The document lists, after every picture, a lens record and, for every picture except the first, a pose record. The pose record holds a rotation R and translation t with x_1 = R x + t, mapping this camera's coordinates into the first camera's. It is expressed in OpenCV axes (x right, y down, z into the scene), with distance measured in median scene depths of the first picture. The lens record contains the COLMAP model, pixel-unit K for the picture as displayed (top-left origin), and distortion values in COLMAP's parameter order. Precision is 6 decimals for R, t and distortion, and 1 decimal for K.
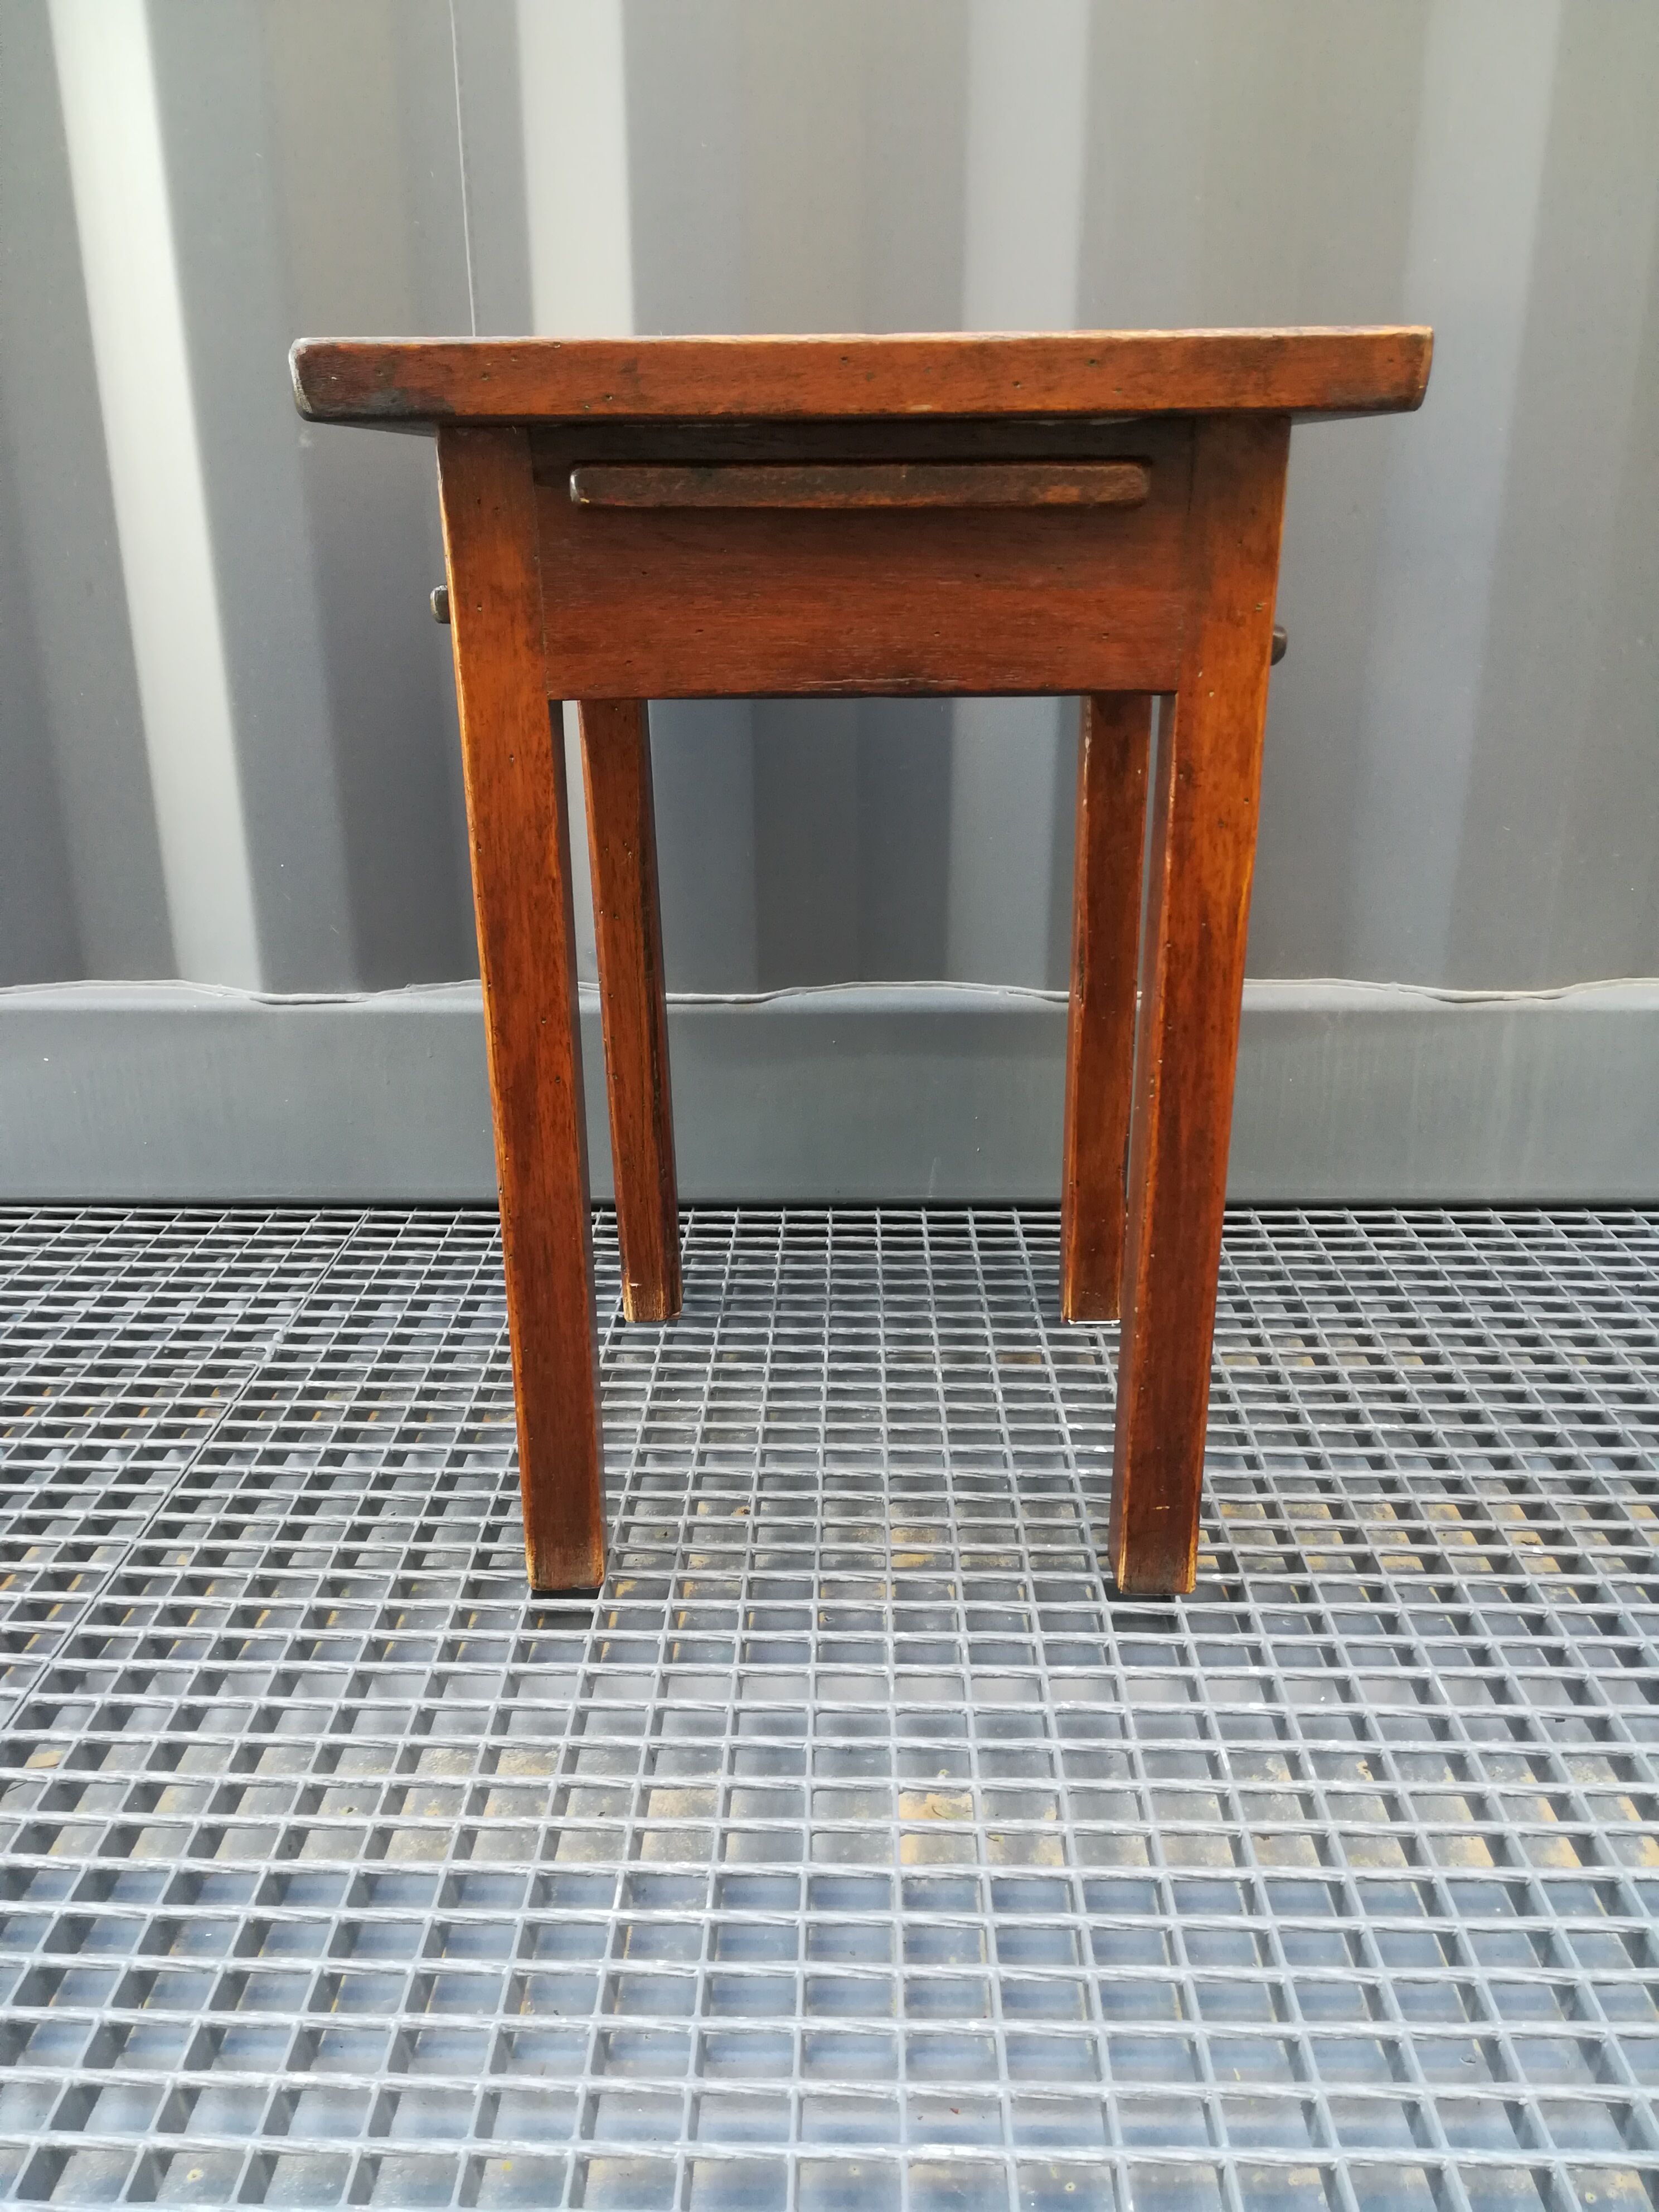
lens RADIAL K [[1714.9, 0, 836.2], [0, 1714.9, 1049.3], [0, 0, 1]] dist [0.008654, -0.131526]
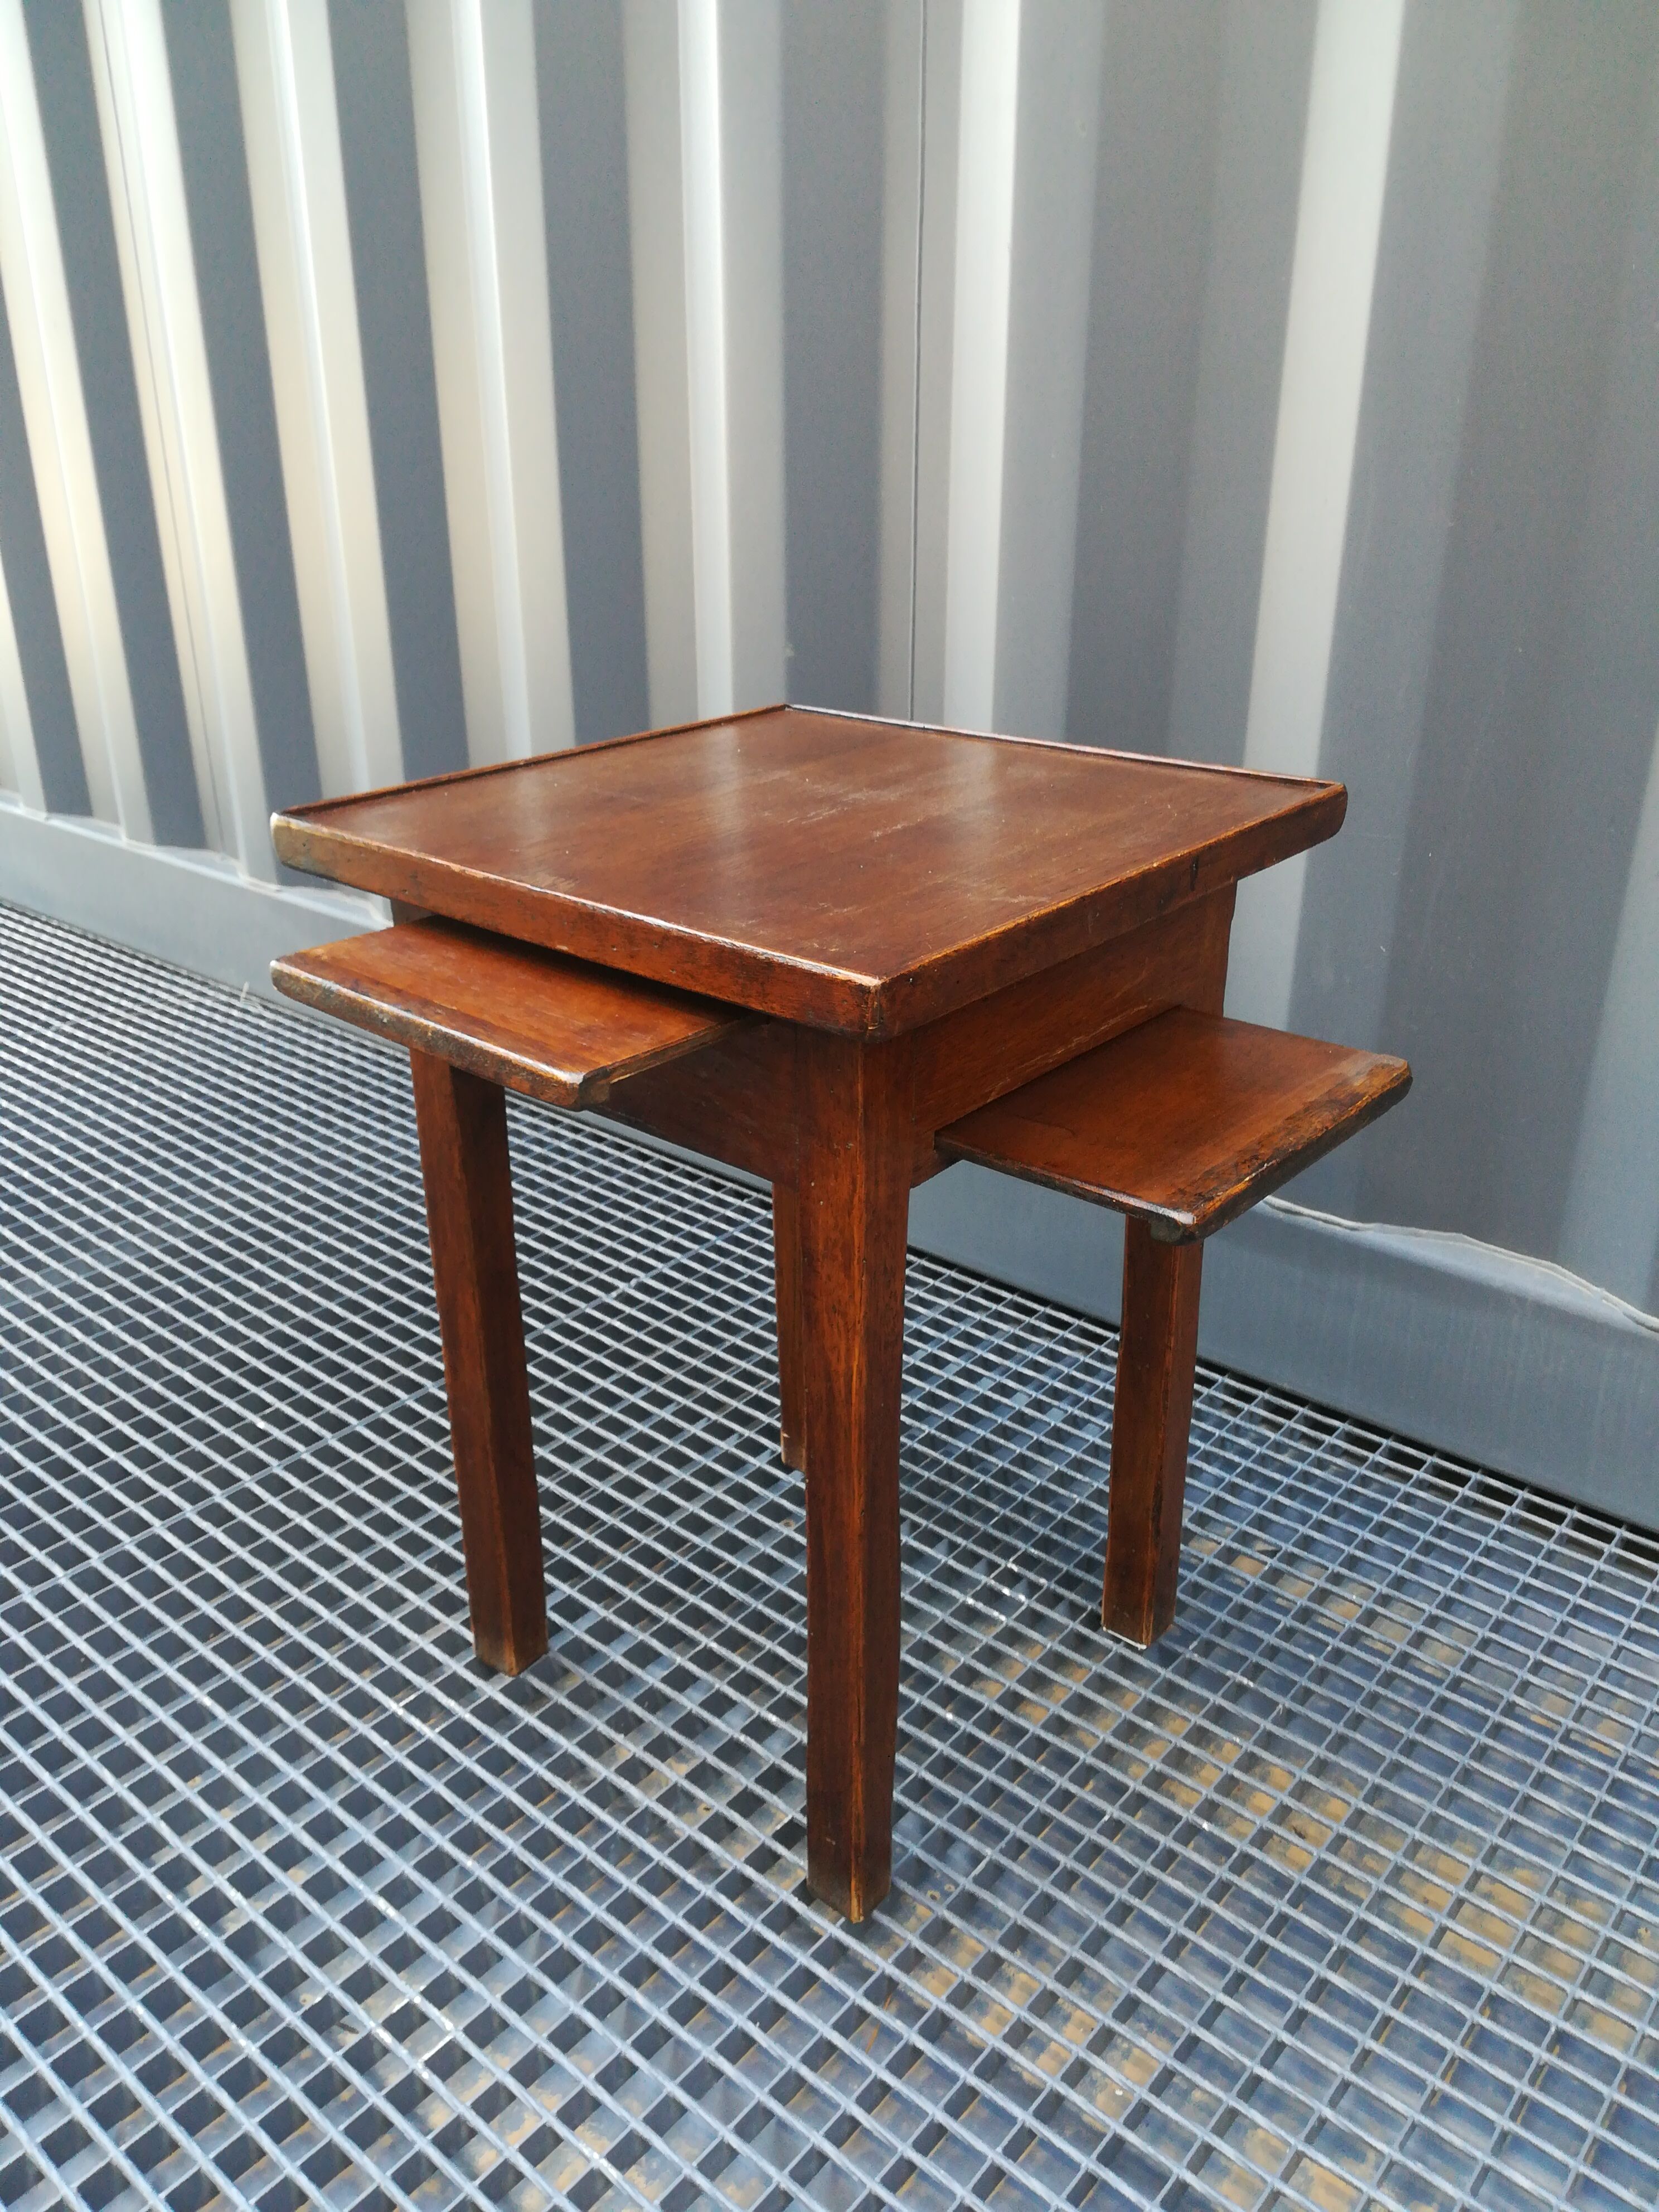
lens RADIAL K [[1751.2, 0, 826.3], [0, 1751.2, 1067.0], [0, 0, 1]] dist [-0.006916, -0.068416]
pose [[0.771609, 0.249168, -0.585265, 0.790264], [-0.213549, 0.968158, 0.130638, -0.408315], [0.599180, 0.024181, 0.800249, 0.079942]]
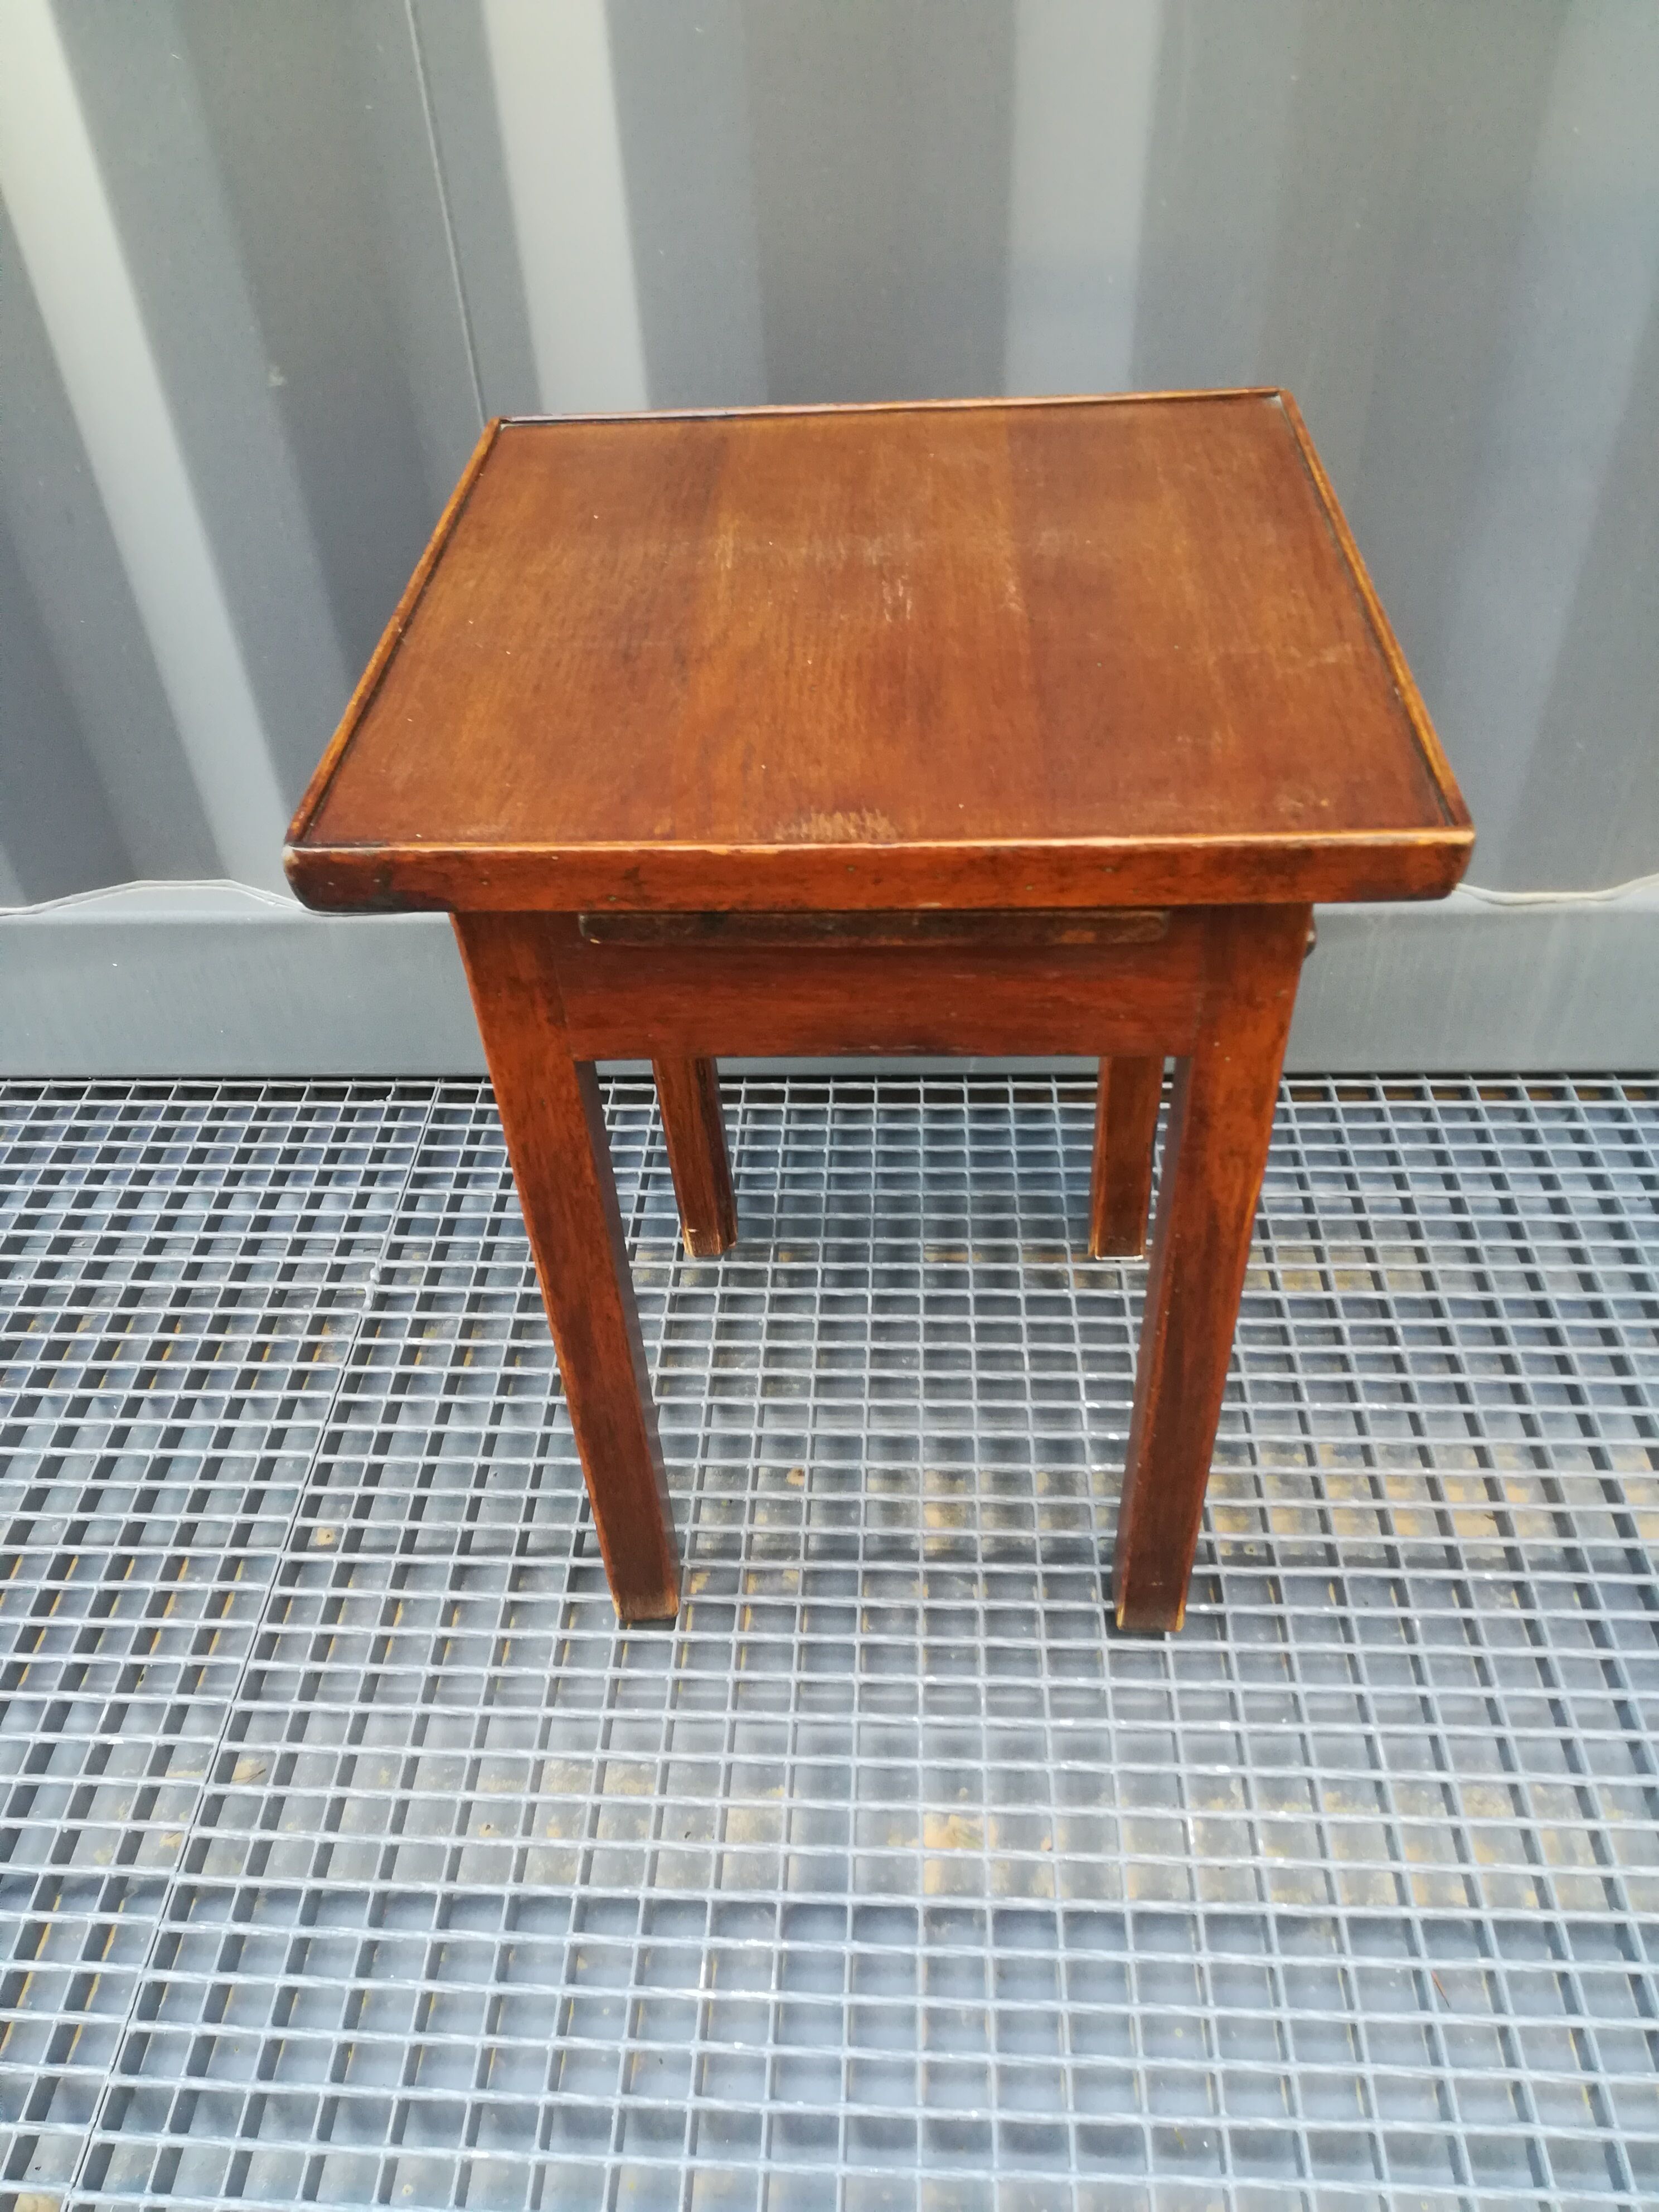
lens RADIAL K [[1751.2, 0, 826.3], [0, 1751.2, 1067.0], [0, 0, 1]] dist [-0.006916, -0.068416]
pose [[0.998831, -0.010398, -0.047213, 0.029499], [0.027264, 0.927634, 0.372494, -0.542026], [0.039923, -0.373345, 0.926833, 0.033341]]
